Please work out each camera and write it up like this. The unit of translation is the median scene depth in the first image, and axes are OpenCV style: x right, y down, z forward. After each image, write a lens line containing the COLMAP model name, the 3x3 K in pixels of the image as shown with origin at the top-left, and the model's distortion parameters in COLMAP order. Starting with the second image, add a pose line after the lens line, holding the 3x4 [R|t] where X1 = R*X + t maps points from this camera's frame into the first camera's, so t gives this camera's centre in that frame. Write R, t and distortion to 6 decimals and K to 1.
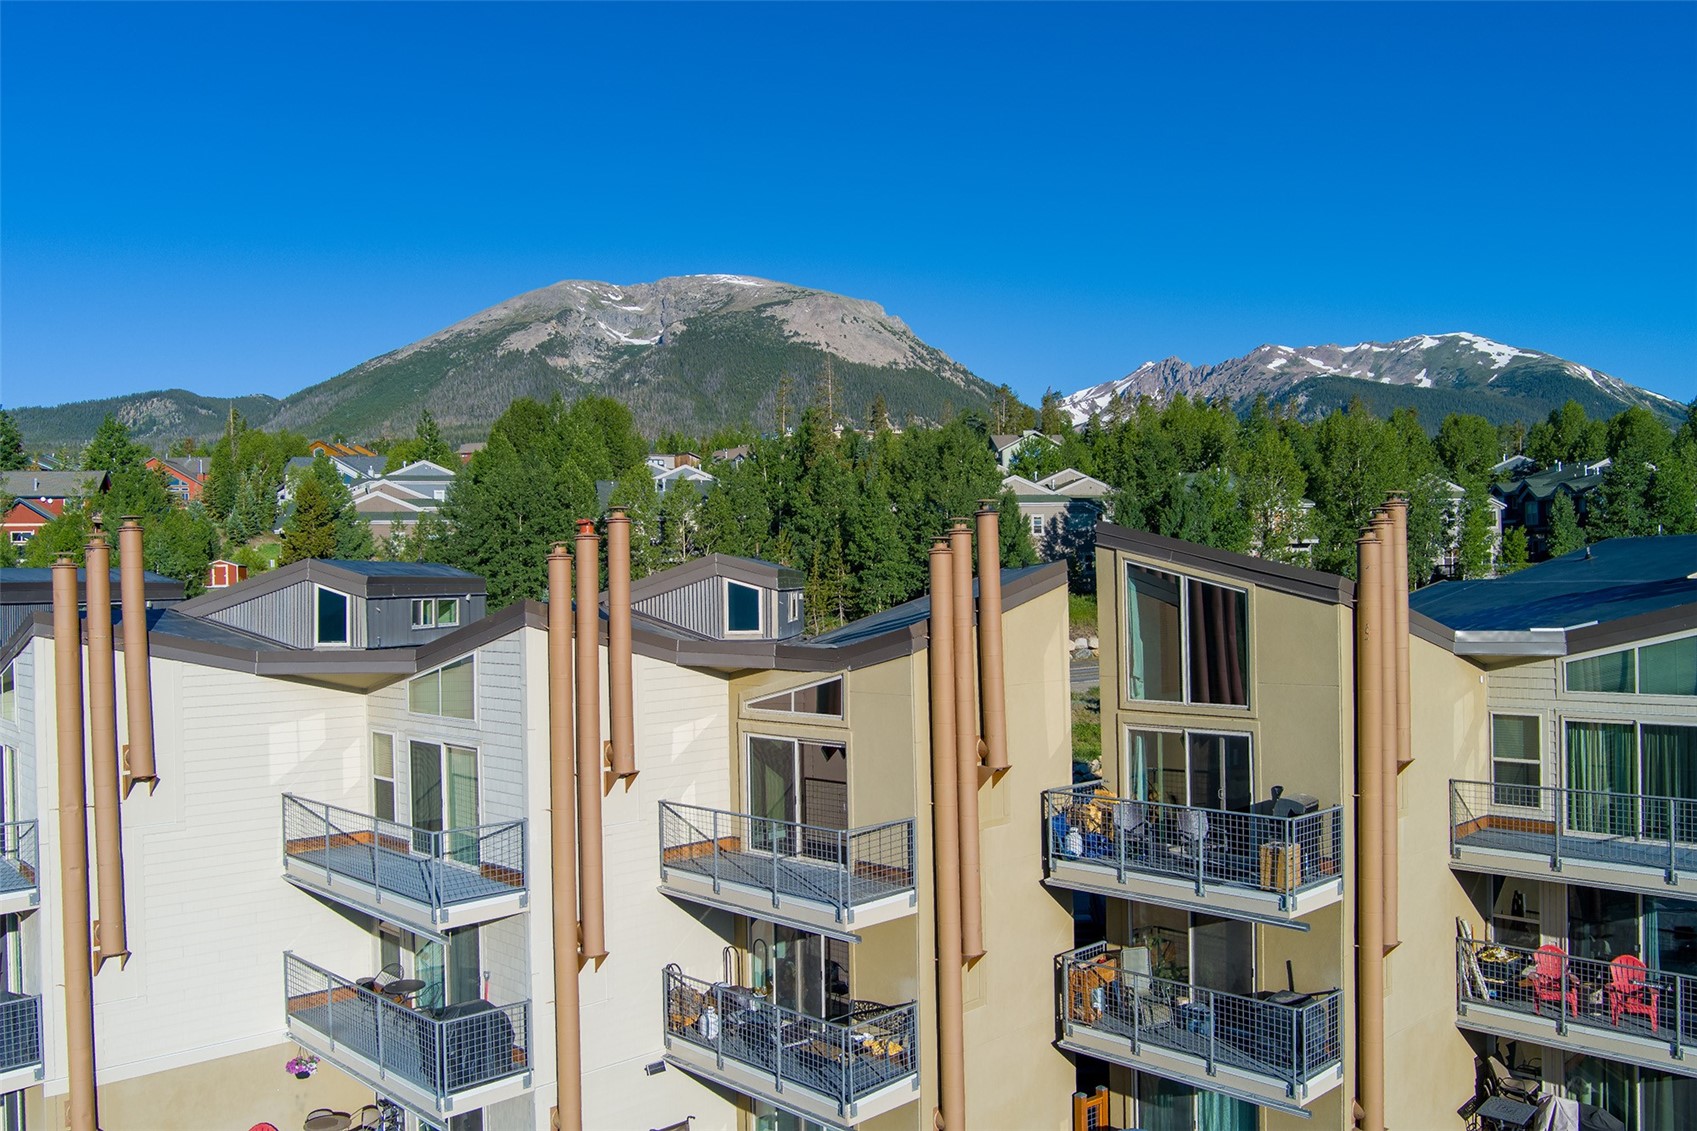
lens RADIAL K [[1373.7, 0, 841.8], [0, 1373.7, 577.0], [0, 0, 1]] dist [-0.066690, 0.013200]
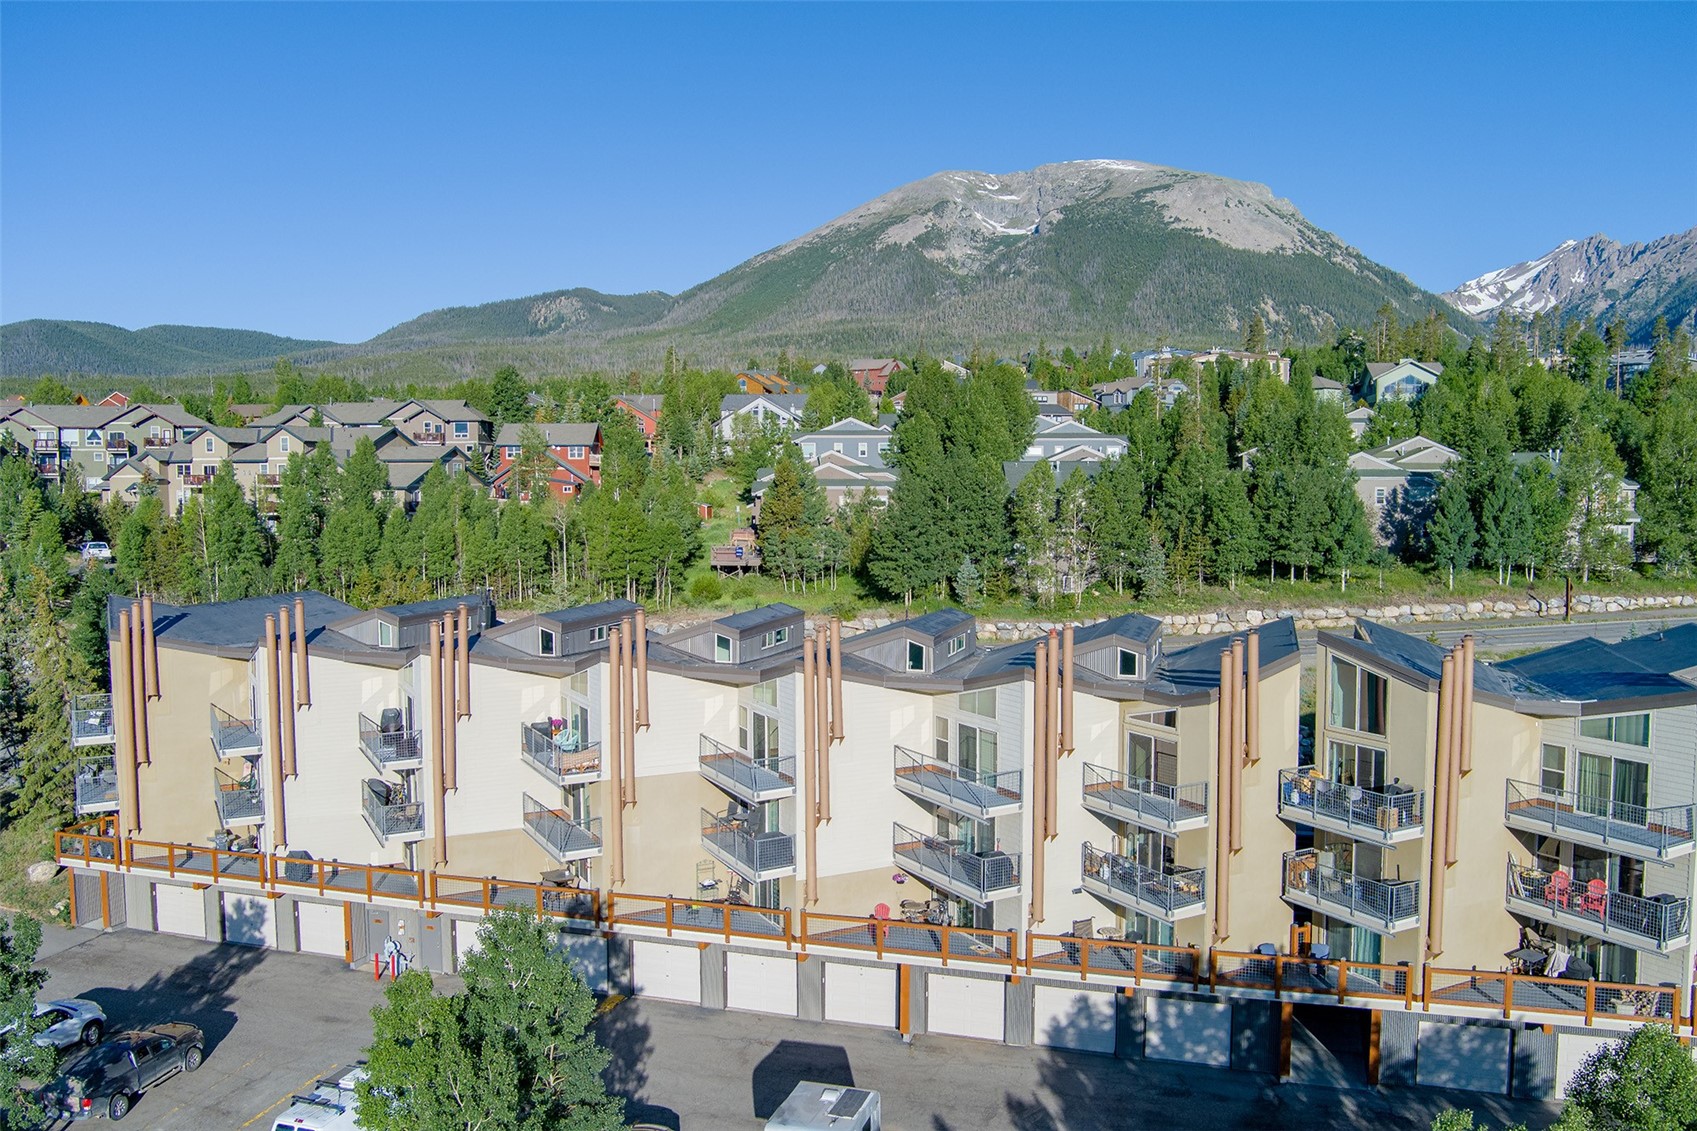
lens RADIAL K [[1373.7, 0, 844.8], [0, 1373.7, 583.5], [0, 0, 1]] dist [-0.066690, 0.013200]
pose [[0.964792, 0.035667, -0.260583, 0.042132], [-0.013354, 0.996127, 0.086902, -0.253730], [0.262673, -0.080362, 0.961532, -0.955024]]
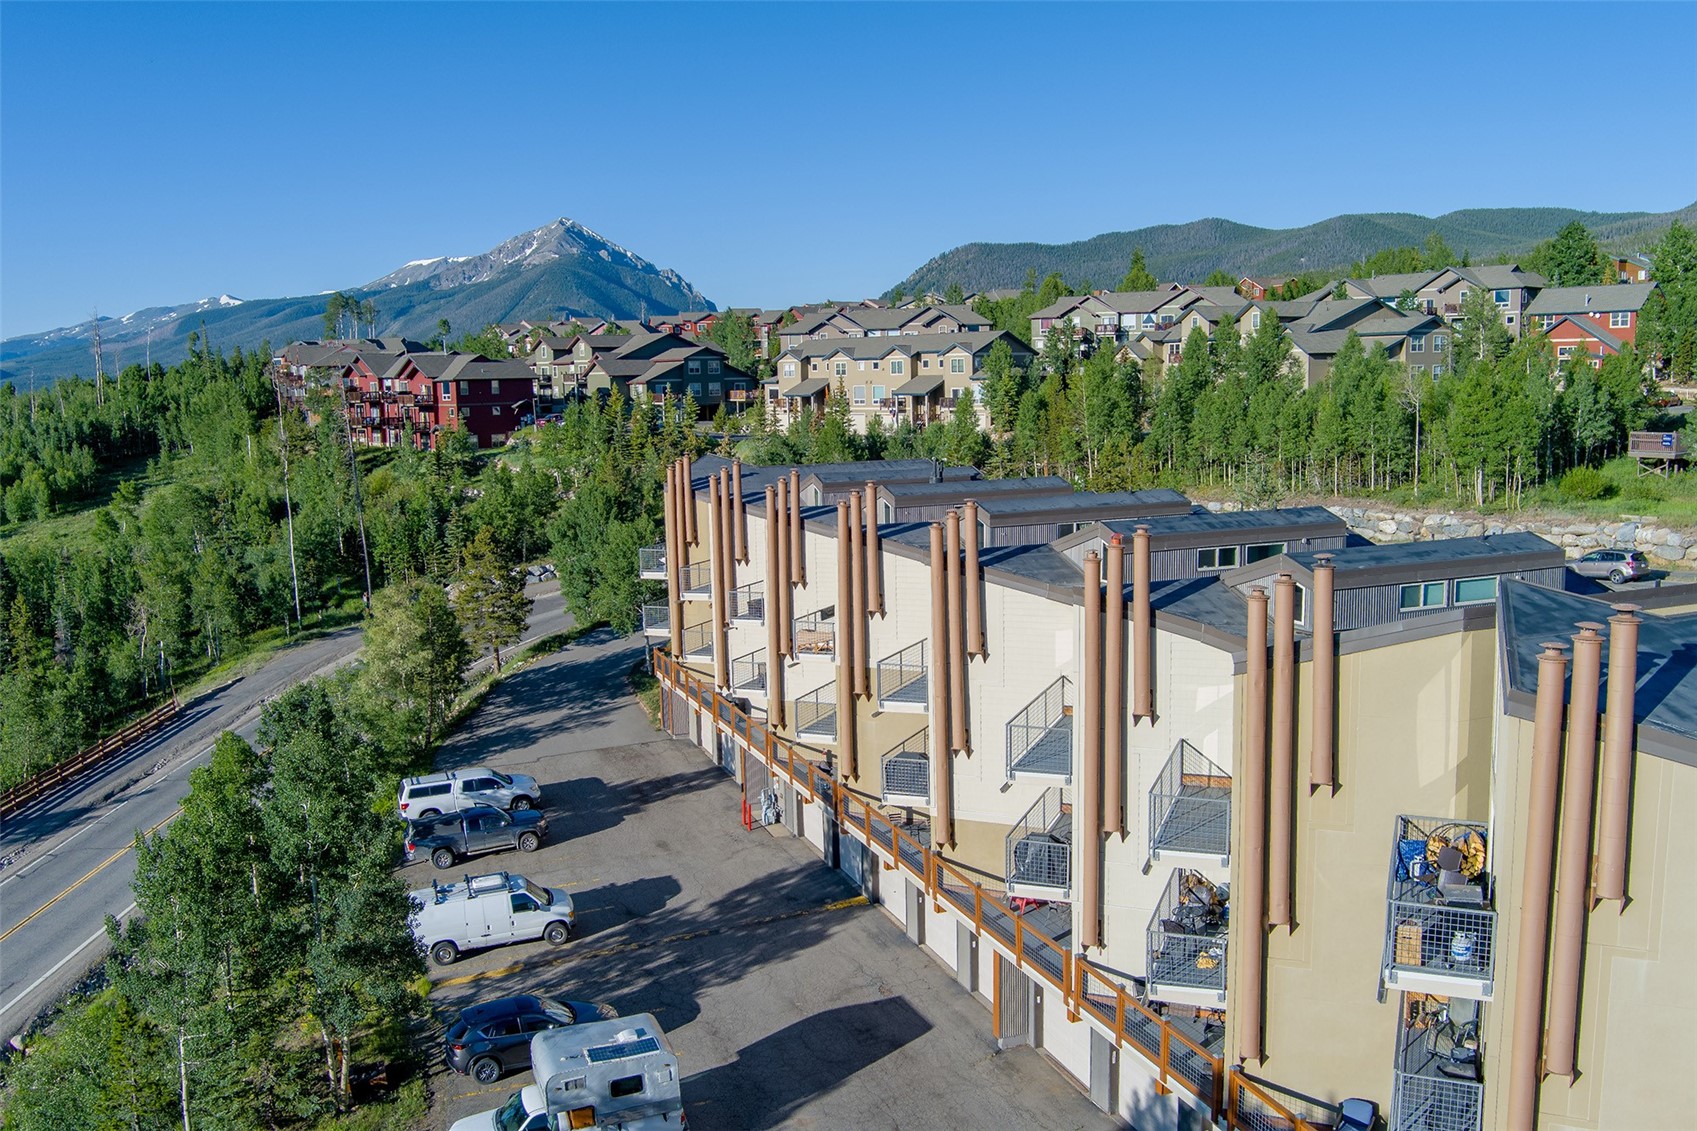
lens RADIAL K [[1373.7, 0, 844.1], [0, 1373.7, 561.0], [0, 0, 1]] dist [-0.066690, 0.013200]
pose [[0.398614, 0.129011, -0.908000, 0.876913], [0.021554, 0.988465, 0.149906, -0.206035], [0.916866, -0.079326, 0.391235, 0.165695]]
